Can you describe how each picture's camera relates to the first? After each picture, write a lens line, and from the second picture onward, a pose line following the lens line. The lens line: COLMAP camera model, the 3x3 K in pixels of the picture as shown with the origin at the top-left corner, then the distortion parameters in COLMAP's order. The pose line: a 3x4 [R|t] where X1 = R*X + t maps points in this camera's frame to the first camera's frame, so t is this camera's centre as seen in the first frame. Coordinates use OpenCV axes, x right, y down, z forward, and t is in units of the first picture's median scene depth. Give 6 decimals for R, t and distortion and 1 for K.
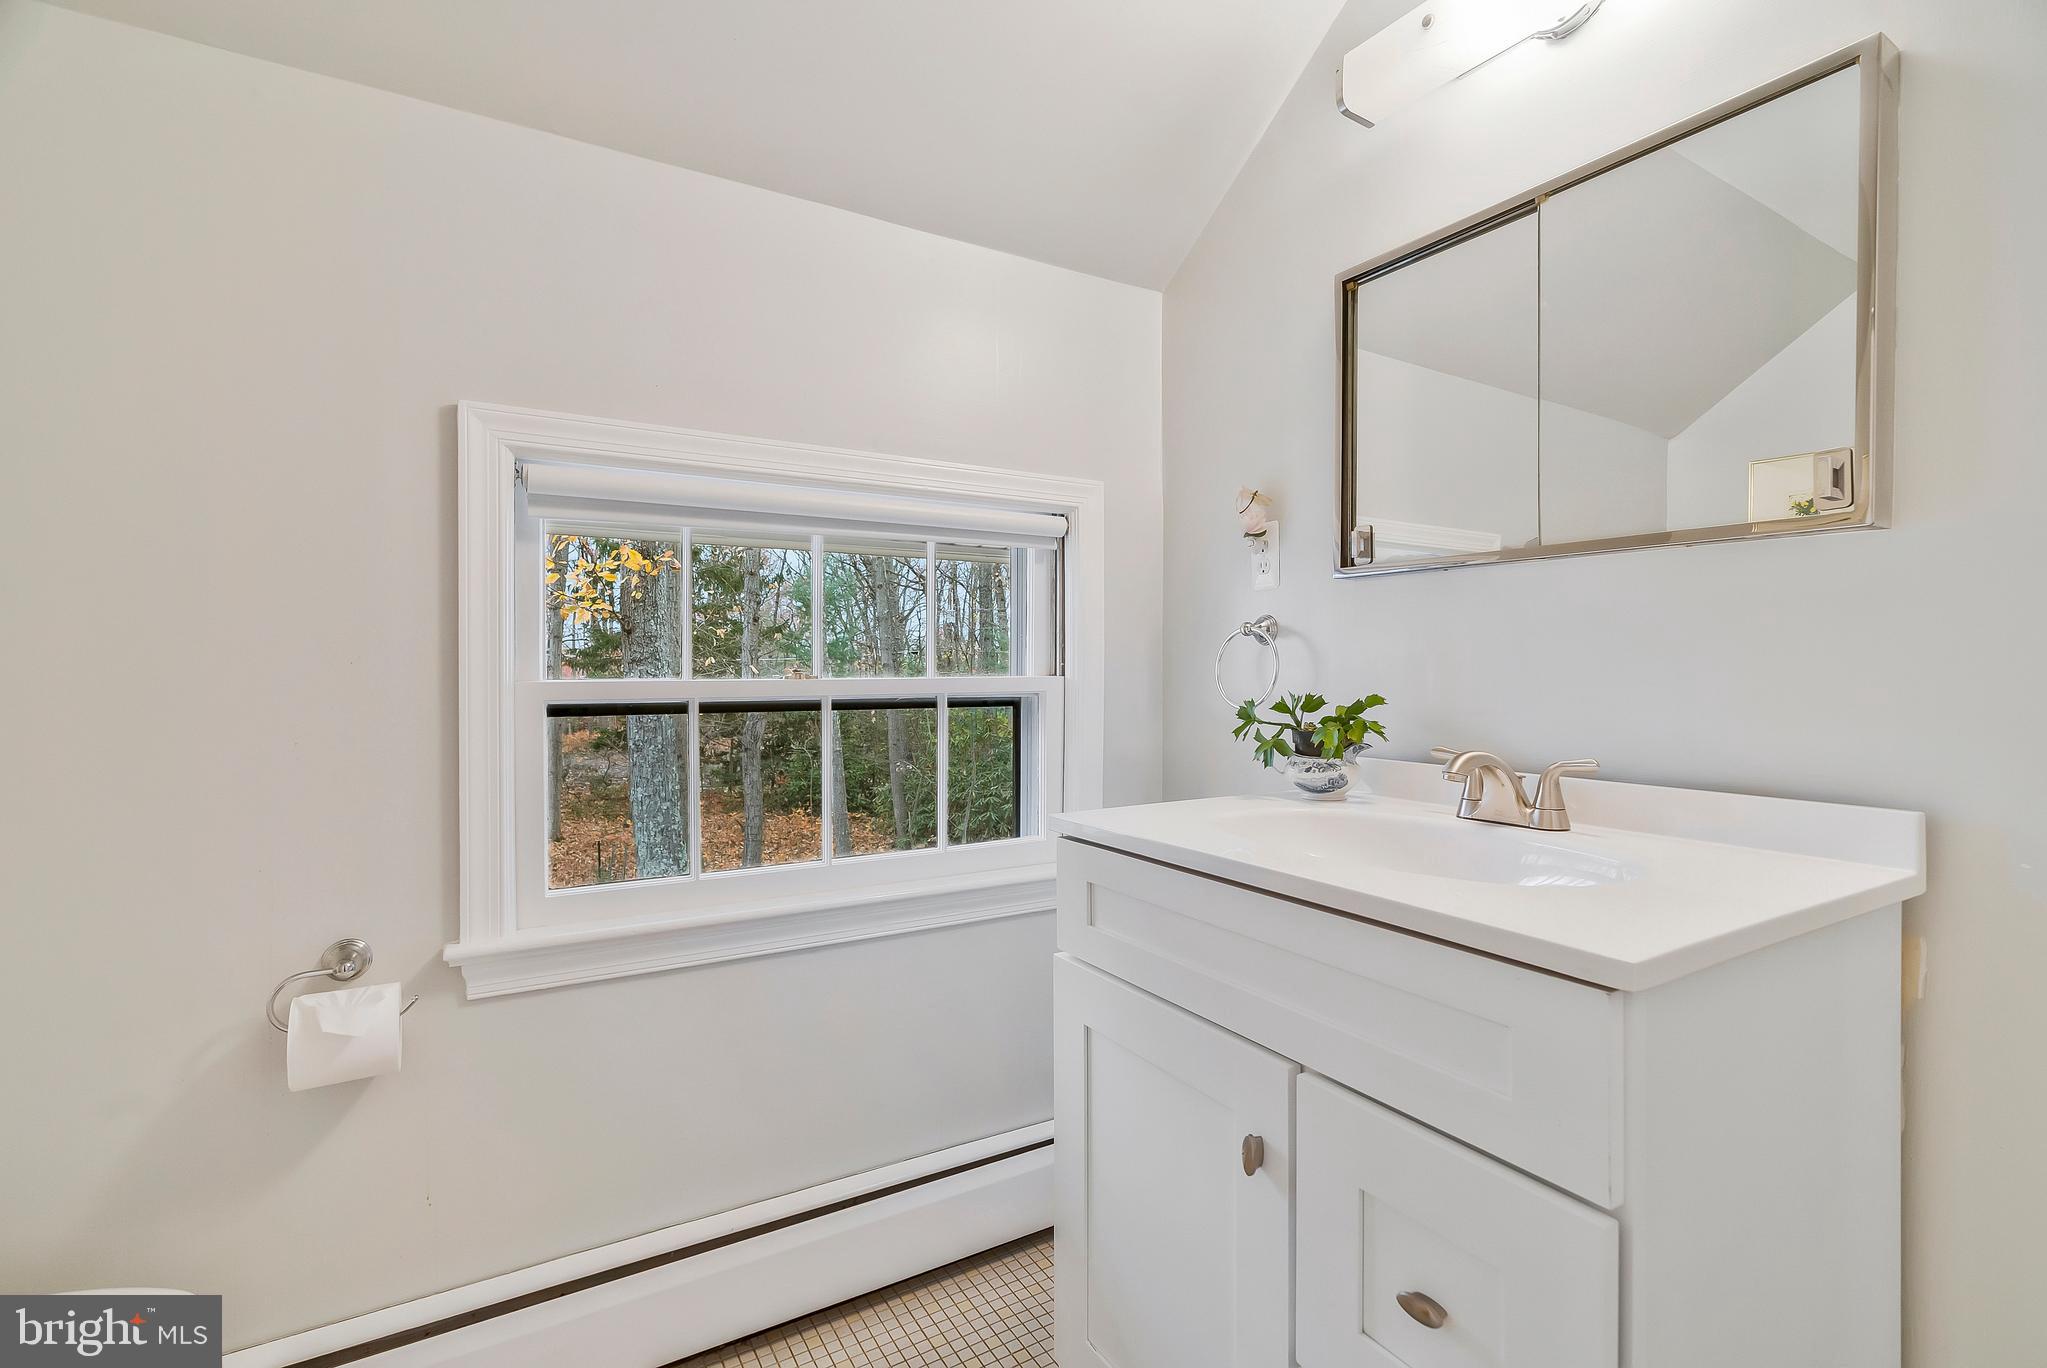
lens RADIAL K [[951.9, 0, 1025.8], [0, 951.9, 670.2], [0, 0, 1]] dist [-0.001067, 0.000321]
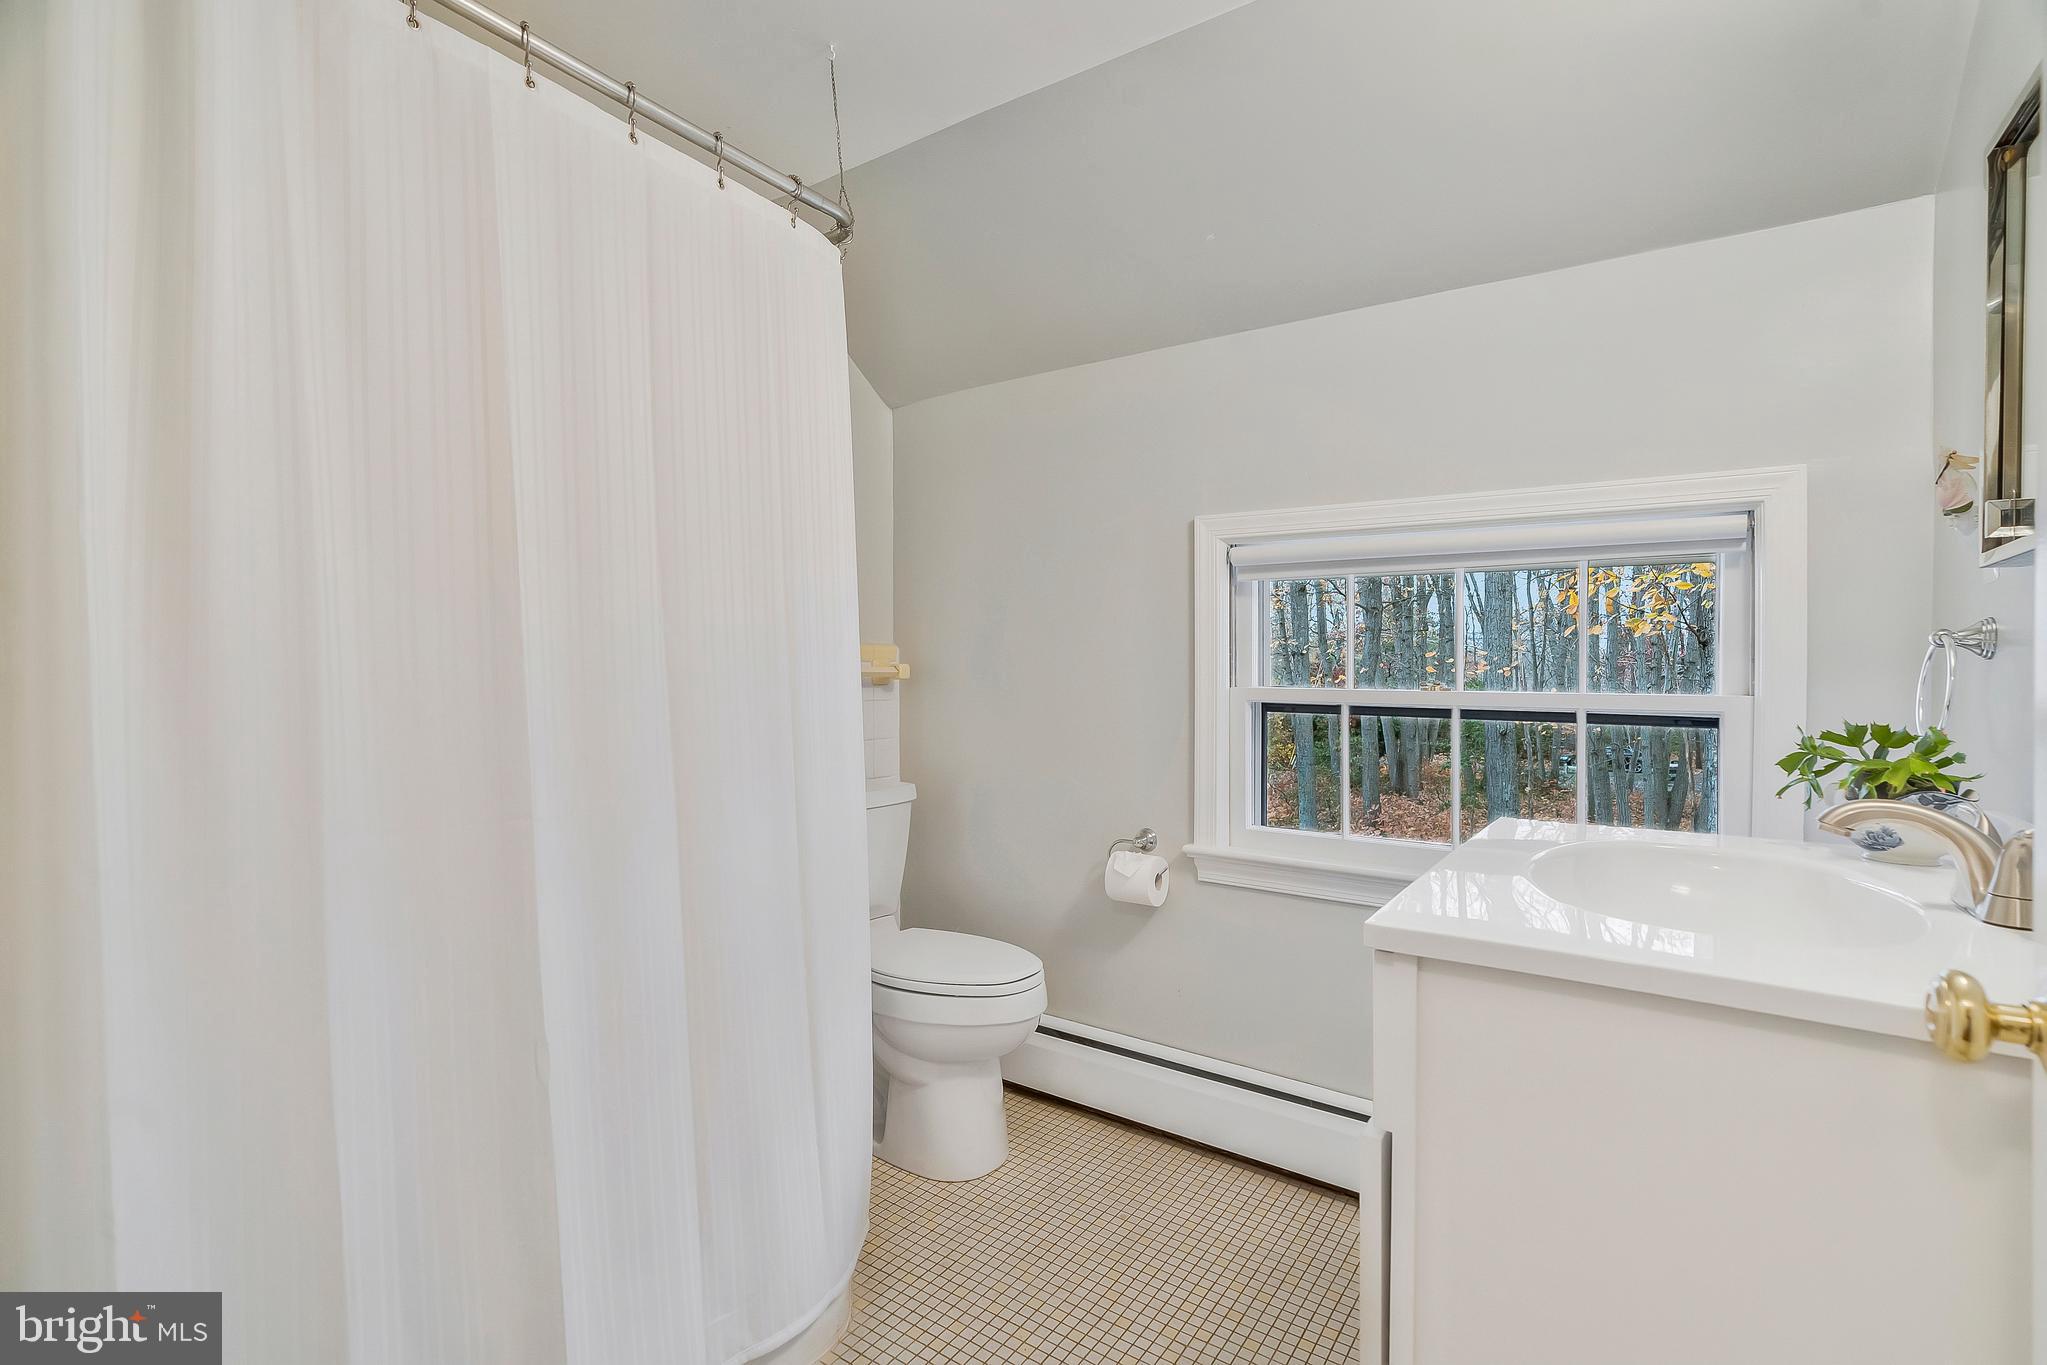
lens RADIAL K [[951.9, 0, 1025.8], [0, 951.9, 668.7], [0, 0, 1]] dist [-0.001067, 0.000321]
pose [[0.406323, 0.004010, -0.913721, 0.698703], [-0.014827, 0.999888, -0.002205, -0.007775], [0.913609, 0.014444, 0.406337, 0.048801]]
